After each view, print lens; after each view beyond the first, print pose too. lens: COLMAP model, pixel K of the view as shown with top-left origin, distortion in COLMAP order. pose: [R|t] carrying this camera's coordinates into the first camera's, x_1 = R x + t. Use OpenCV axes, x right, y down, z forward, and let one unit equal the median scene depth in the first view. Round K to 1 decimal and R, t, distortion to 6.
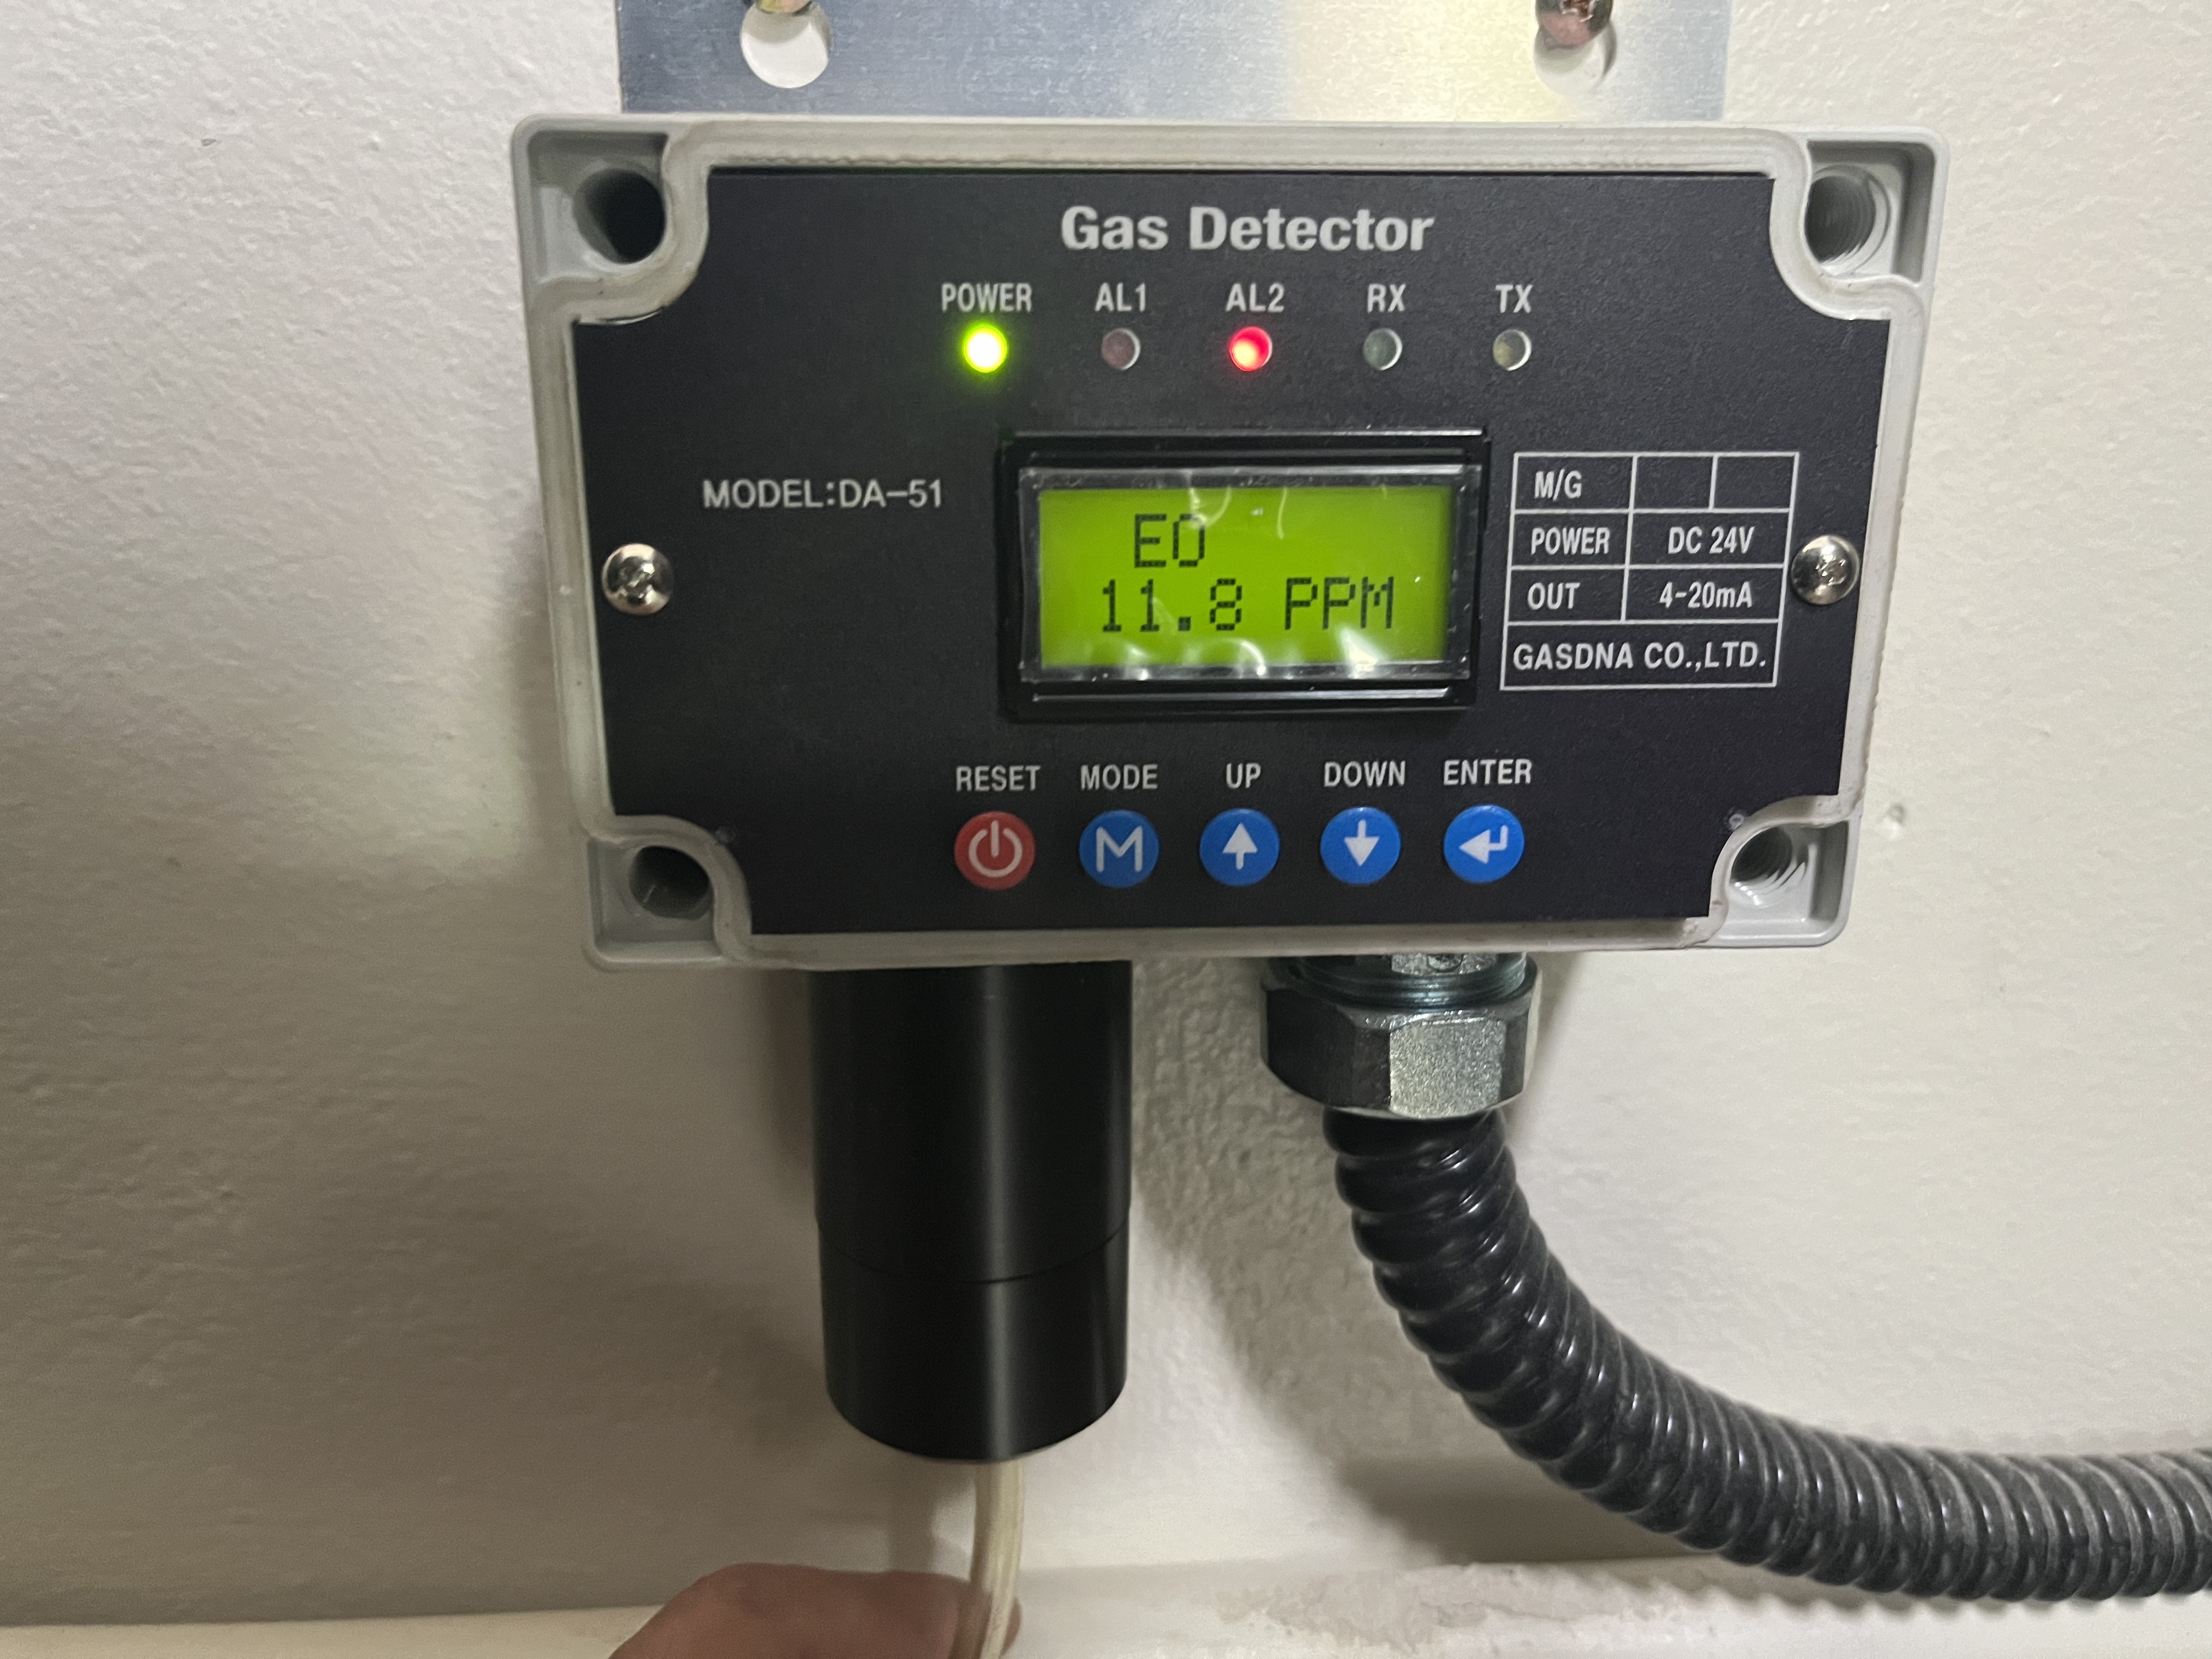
lens RADIAL K [[1646.5, 0, 1106.6], [0, 1646.5, 826.4], [0, 0, 1]] dist [-0.006129, -0.055959]
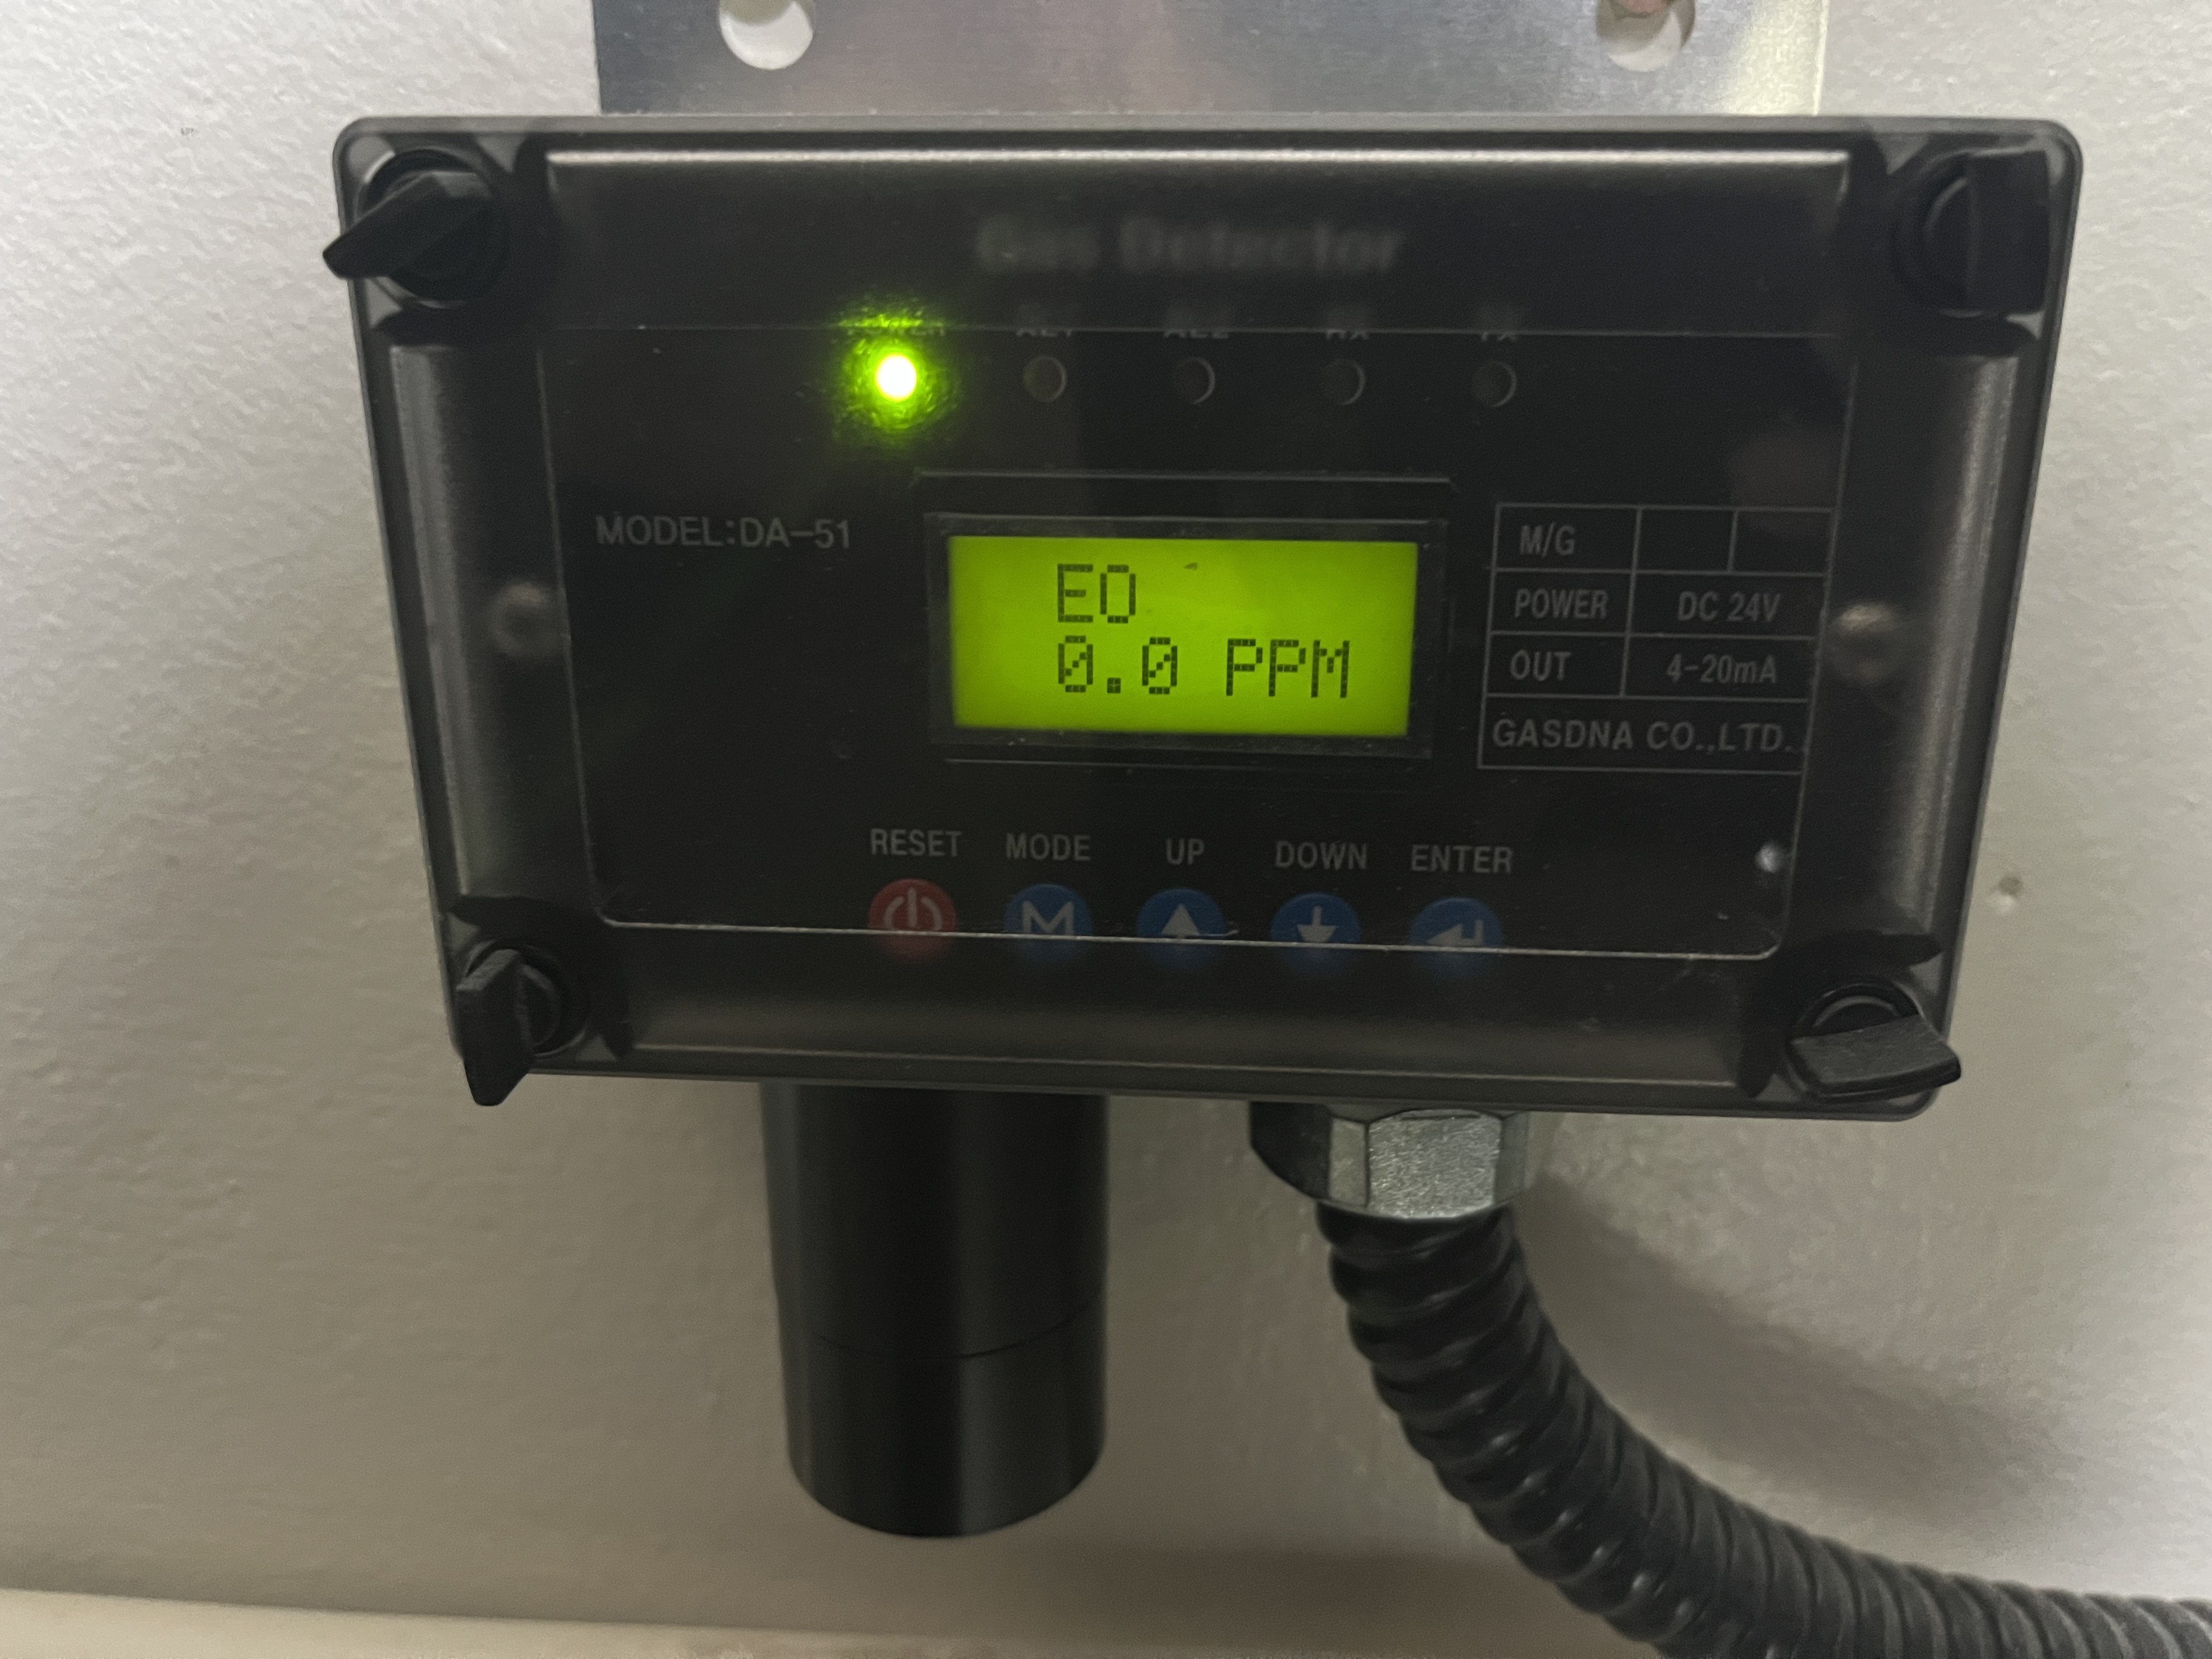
lens RADIAL K [[1646.5, 0, 1163.6], [0, 1646.5, 818.2], [0, 0, 1]] dist [-0.006129, -0.055959]
pose [[0.993896, 0.042999, -0.101592, 0.143772], [-0.039603, 0.998595, 0.035218, -0.071205], [0.102963, -0.030980, 0.994203, 0.092010]]
